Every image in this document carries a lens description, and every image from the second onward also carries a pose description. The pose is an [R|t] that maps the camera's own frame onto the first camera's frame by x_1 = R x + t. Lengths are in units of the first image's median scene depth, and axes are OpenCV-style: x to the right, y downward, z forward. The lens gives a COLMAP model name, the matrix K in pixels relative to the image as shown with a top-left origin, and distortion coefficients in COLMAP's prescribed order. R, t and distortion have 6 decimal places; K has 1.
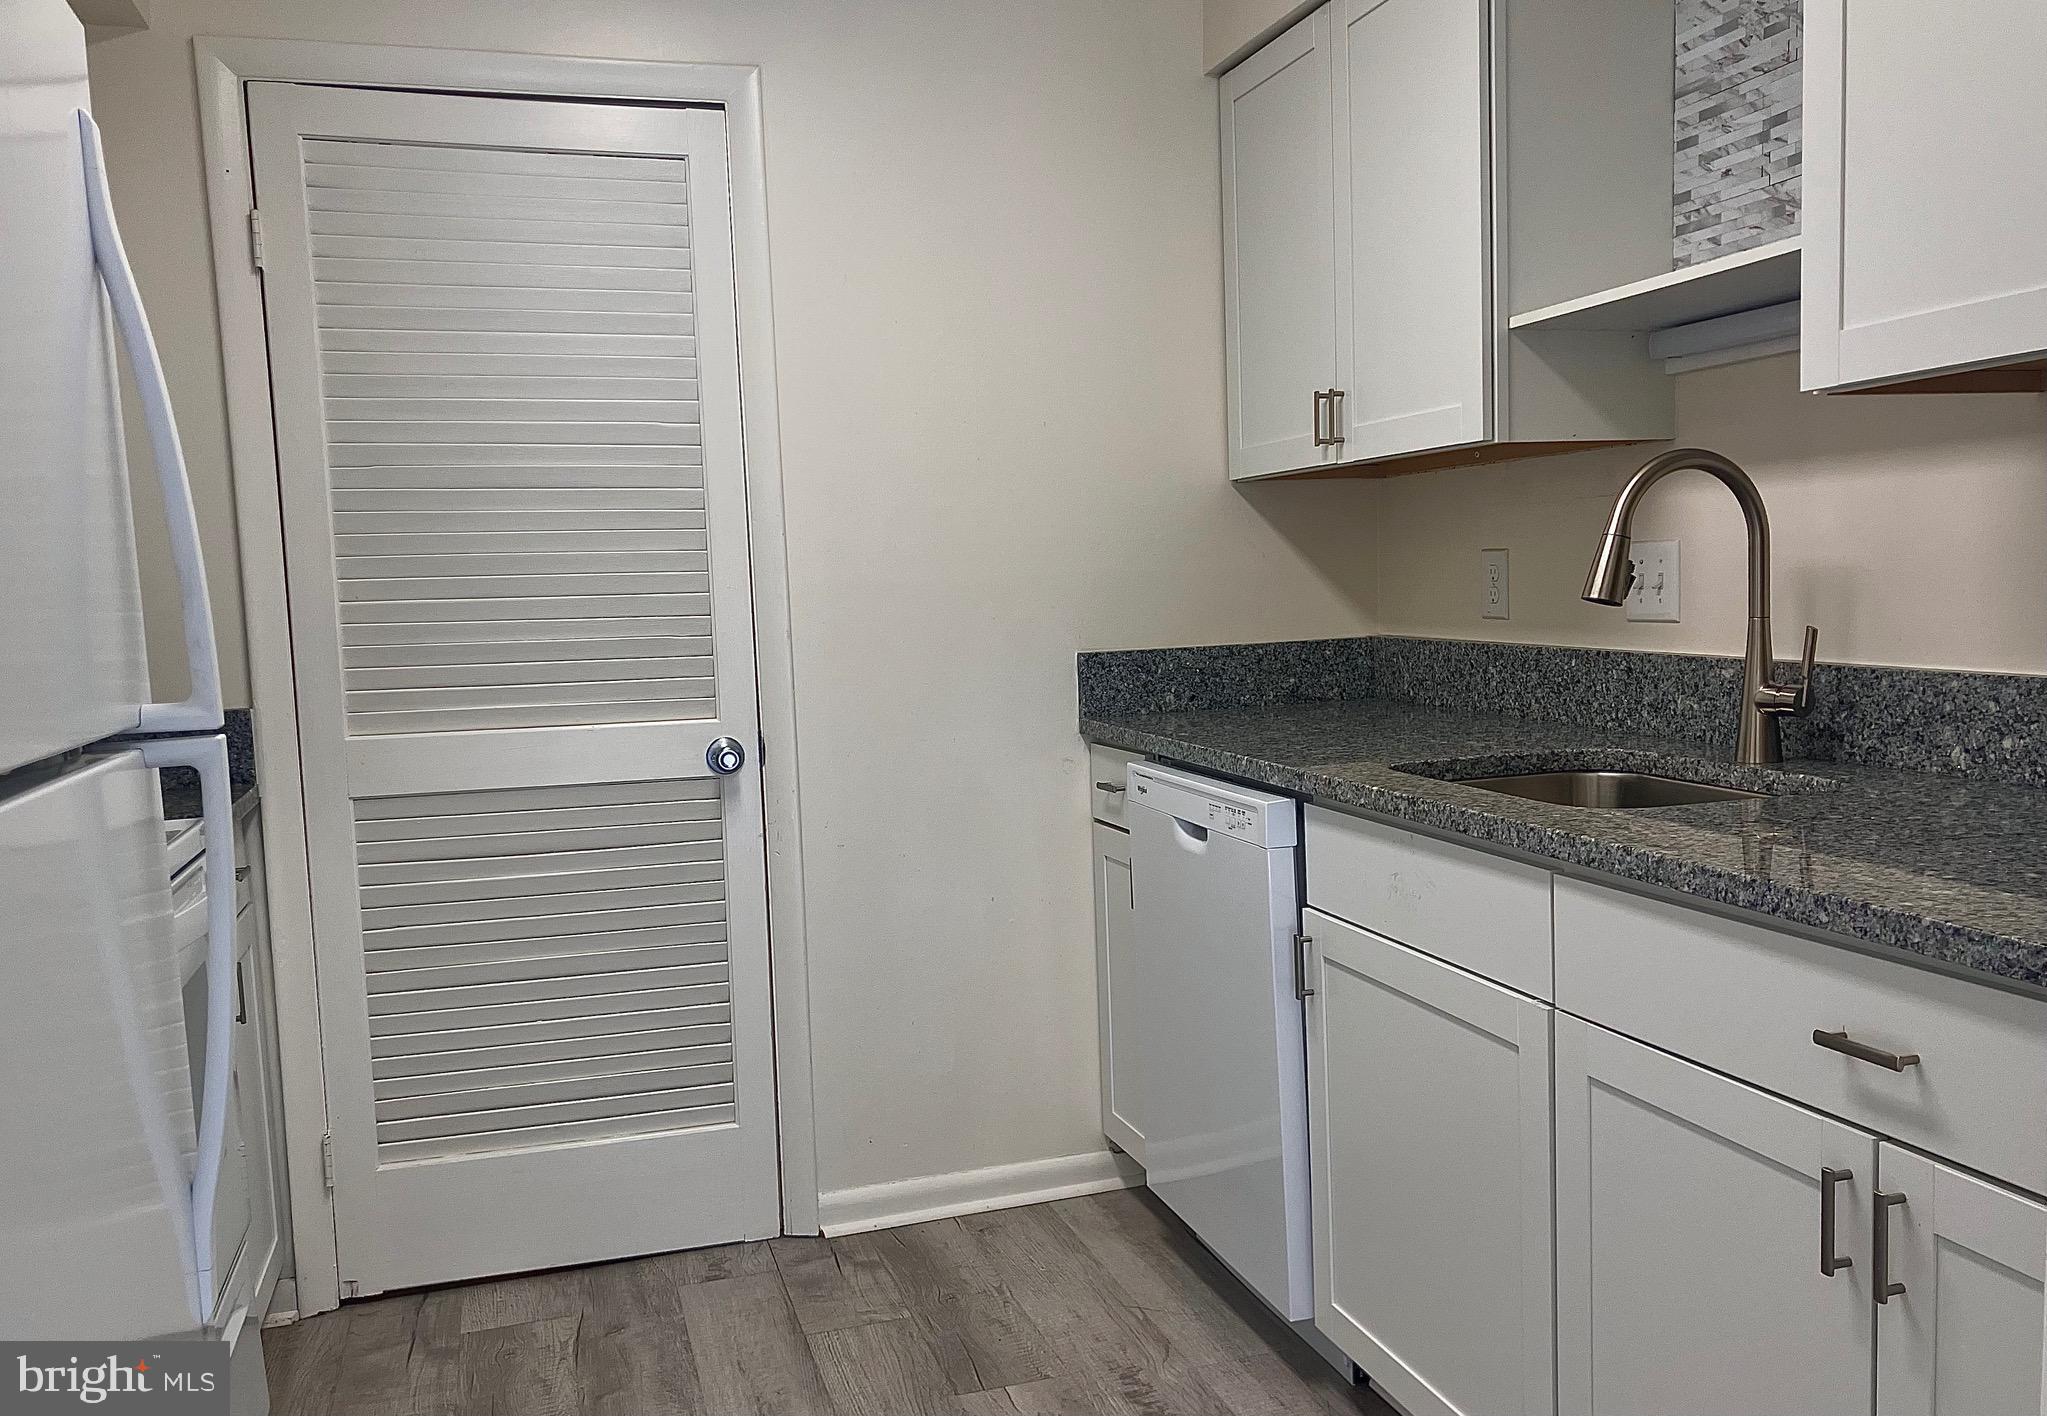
lens RADIAL K [[1690.6, 0, 1023.9], [0, 1690.6, 707.1], [0, 0, 1]] dist [-0.001231, 0.012109]
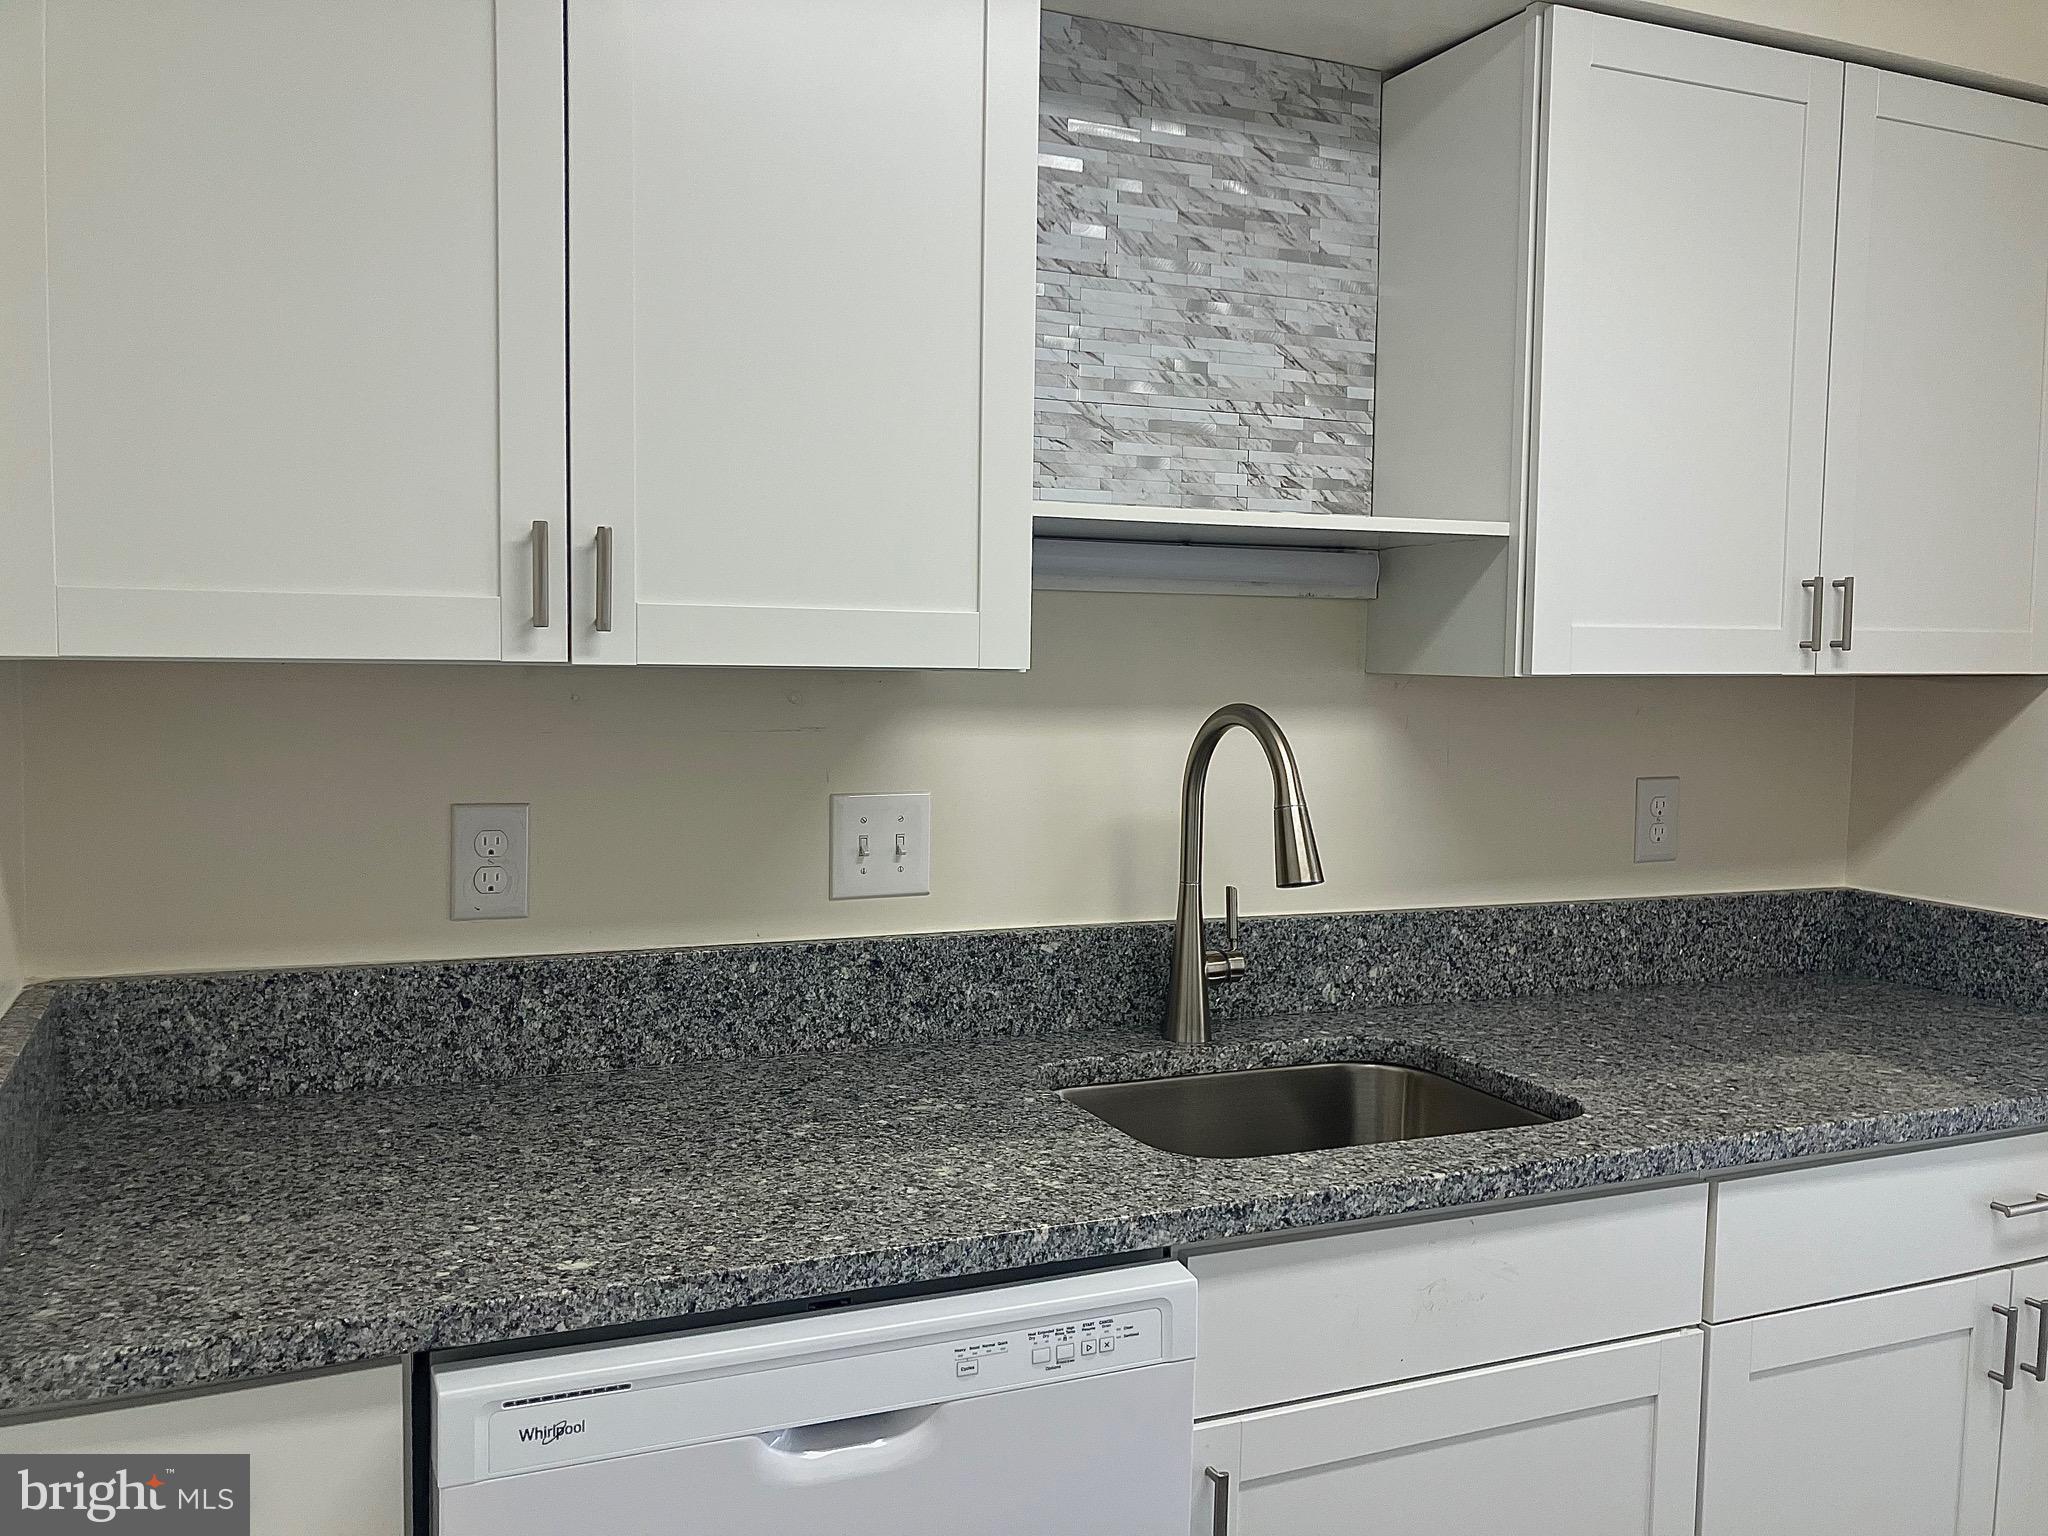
lens RADIAL K [[1671.3, 0, 1034.5], [0, 1671.3, 717.6], [0, 0, 1]] dist [0.036856, -0.056229]
pose [[-0.122534, -0.005237, 0.992451, -0.463862], [0.068344, 0.997568, 0.013702, -0.162945], [-0.990108, 0.069507, -0.121878, 1.206535]]
